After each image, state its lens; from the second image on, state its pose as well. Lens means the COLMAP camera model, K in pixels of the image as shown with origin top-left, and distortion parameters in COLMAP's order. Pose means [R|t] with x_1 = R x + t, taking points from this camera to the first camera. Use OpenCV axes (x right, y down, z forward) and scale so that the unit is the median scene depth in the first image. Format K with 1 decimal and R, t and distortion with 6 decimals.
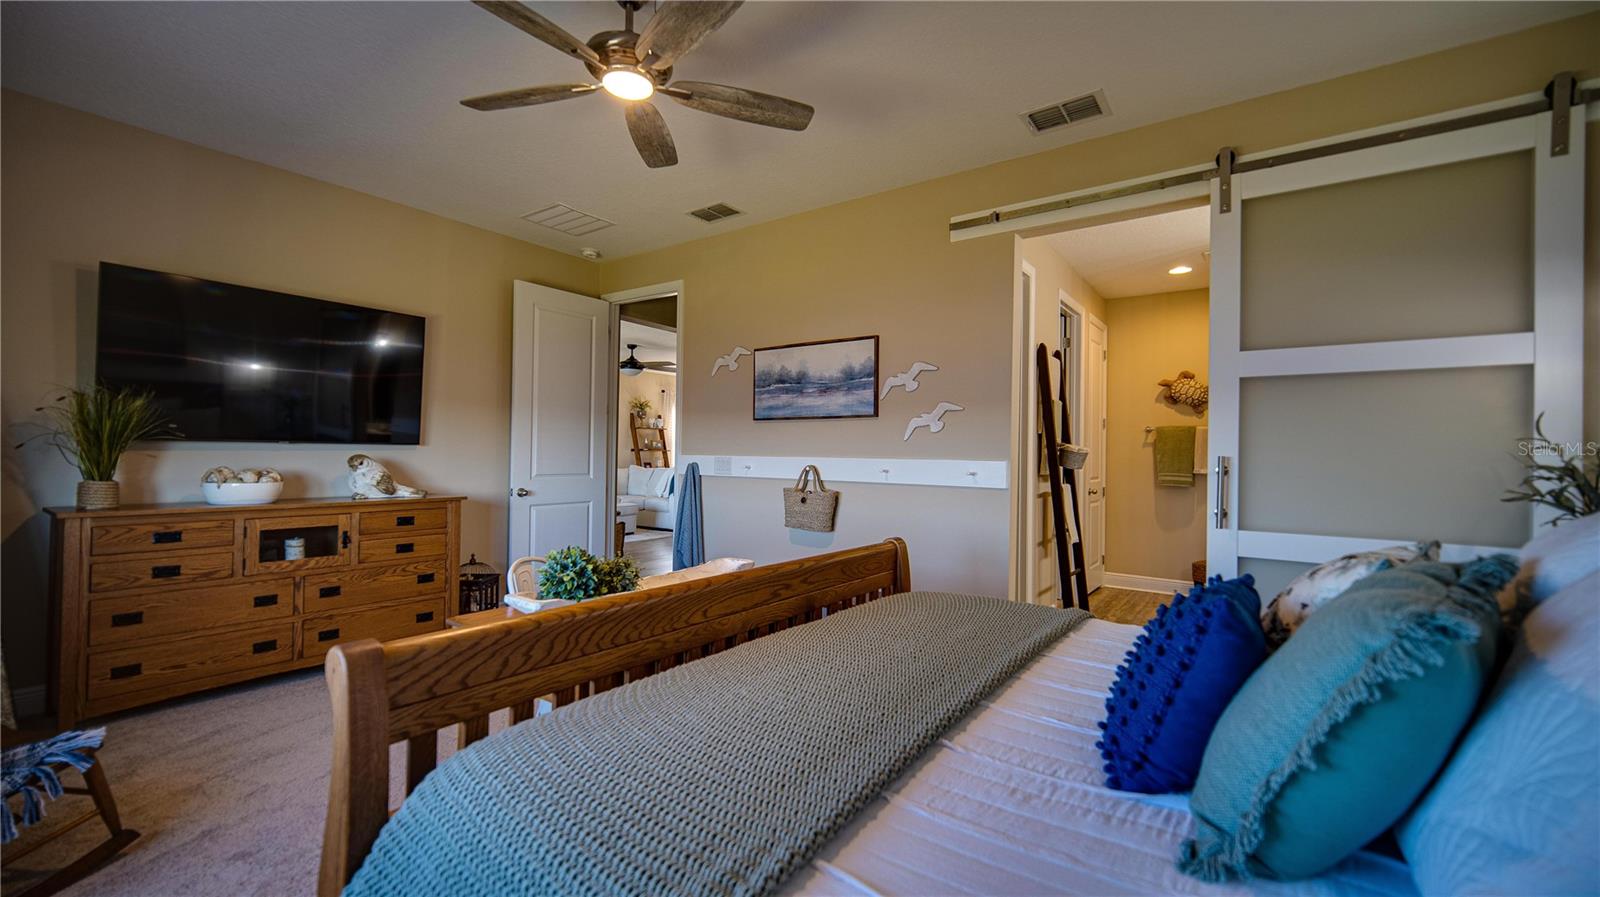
lens RADIAL K [[648.2, 0, 796.4], [0, 648.2, 448.4], [0, 0, 1]] dist [0.005688, -0.003901]
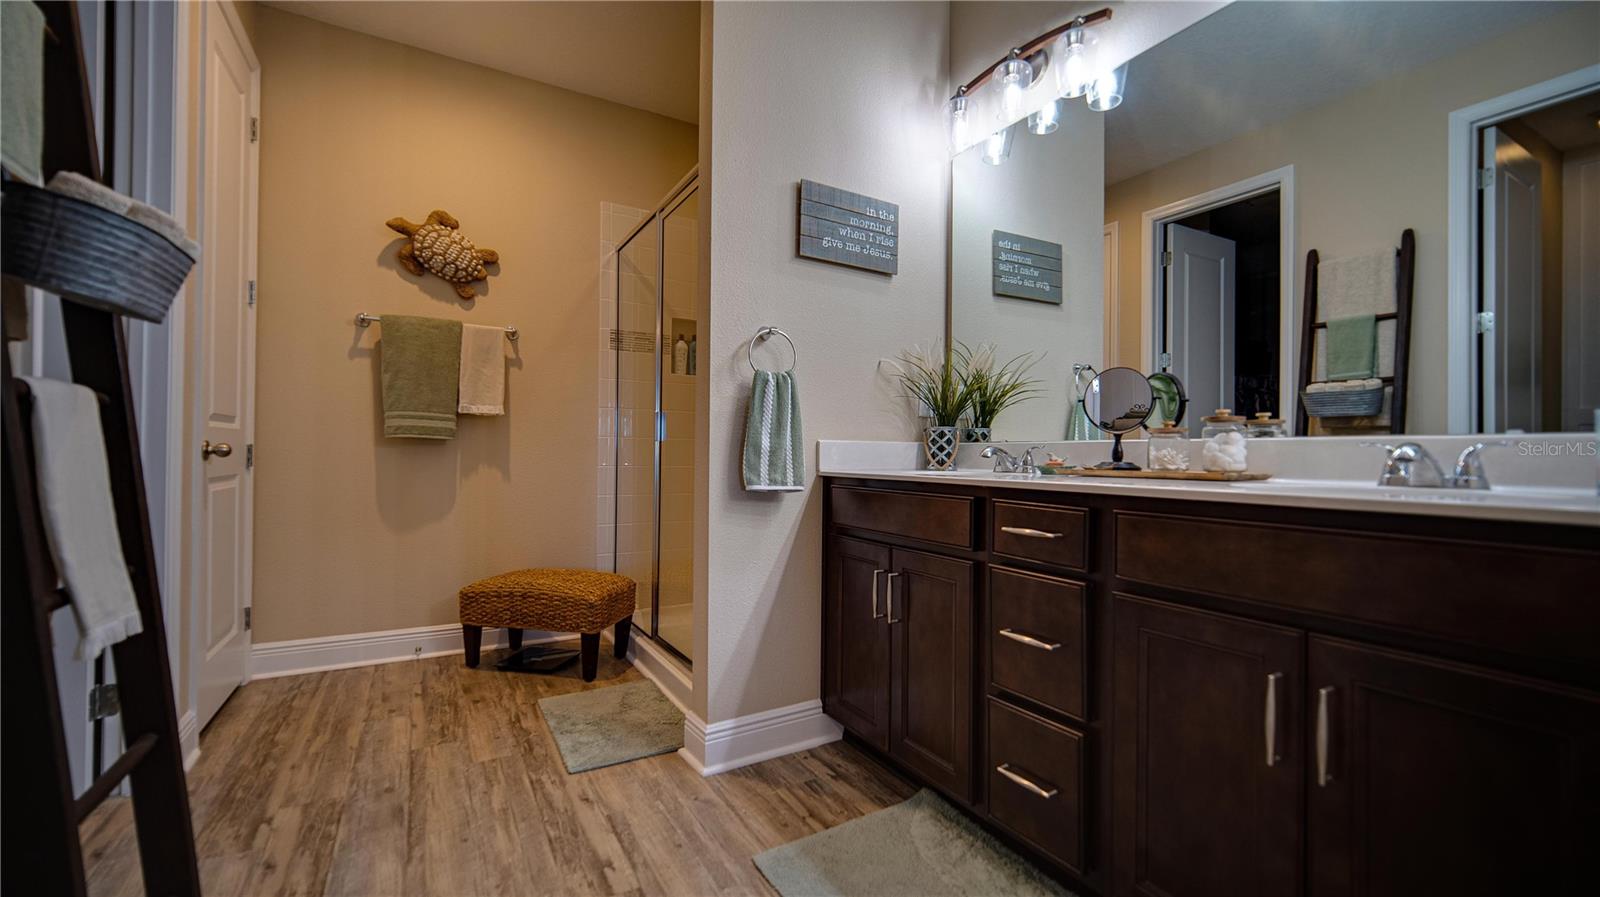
lens RADIAL K [[648.2, 0, 796.4], [0, 648.2, 448.4], [0, 0, 1]] dist [0.005688, -0.003901]
pose [[0.407207, -0.005374, 0.913320, 0.352783], [-0.010550, 0.999888, 0.010587, 0.080738], [-0.913275, -0.013947, 0.407105, 0.763132]]
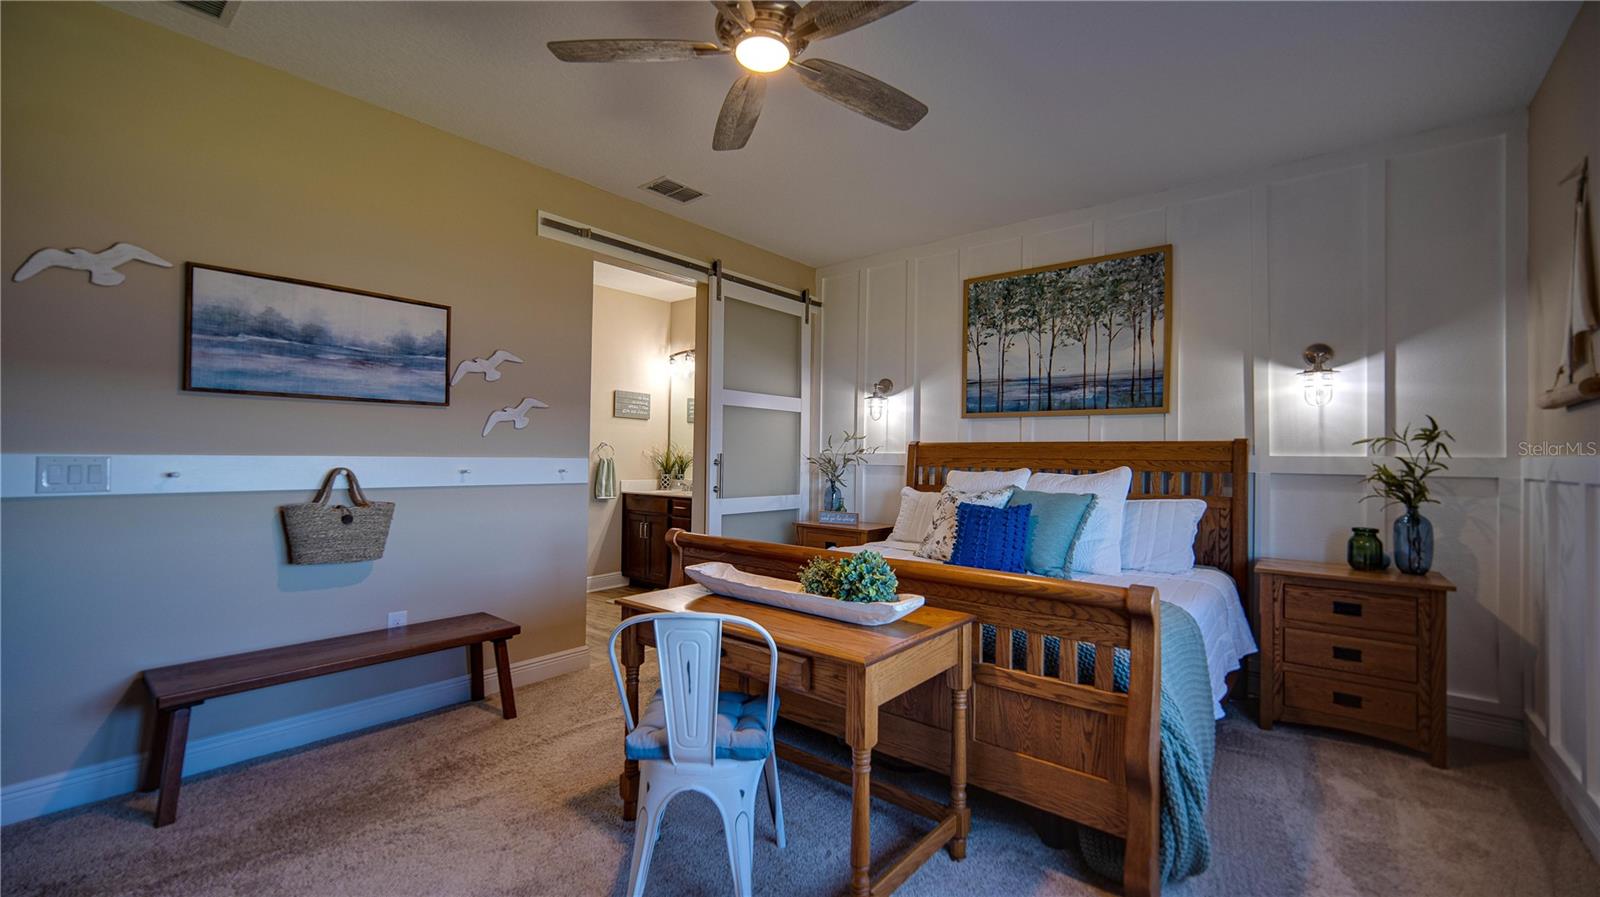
lens RADIAL K [[648.2, 0, 796.4], [0, 648.2, 448.4], [0, 0, 1]] dist [0.005688, -0.003901]
pose [[0.063525, -0.001863, 0.997979, -0.612944], [-0.017520, 0.999842, 0.002981, -0.004966], [-0.997826, -0.017673, 0.063482, 0.467673]]
